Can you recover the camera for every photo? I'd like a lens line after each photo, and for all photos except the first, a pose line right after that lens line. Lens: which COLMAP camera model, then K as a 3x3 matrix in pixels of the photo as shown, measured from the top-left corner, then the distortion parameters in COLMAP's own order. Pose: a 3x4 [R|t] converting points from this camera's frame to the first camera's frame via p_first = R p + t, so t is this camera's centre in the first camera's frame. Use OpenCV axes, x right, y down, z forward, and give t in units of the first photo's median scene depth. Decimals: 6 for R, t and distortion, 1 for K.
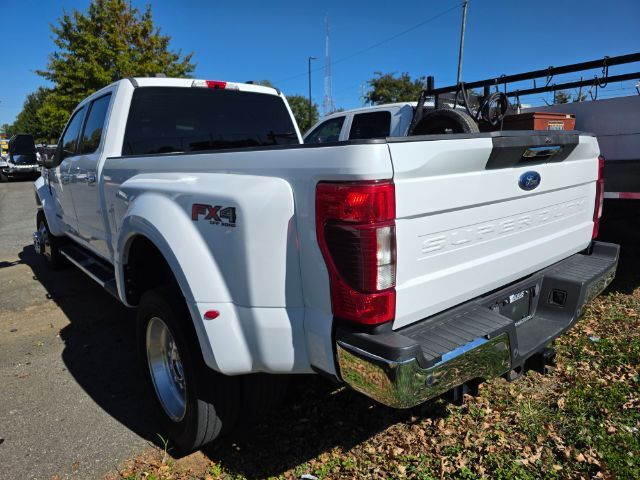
lens RADIAL K [[423.5, 0, 320.0], [0, 423.5, 240.0], [0, 0, 1]] dist [0.001195, -0.000294]
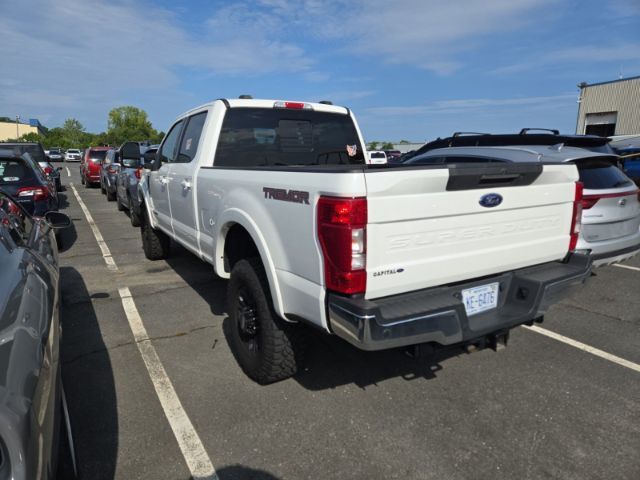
lens RADIAL K [[423.5, 0, 320.0], [0, 423.5, 240.0], [0, 0, 1]] dist [0.001195, -0.000294]
pose [[0.981482, 0.047550, -0.185561, 0.254809], [-0.051979, 0.998466, -0.019076, 0.039725], [0.184369, 0.028368, 0.982448, -0.432046]]
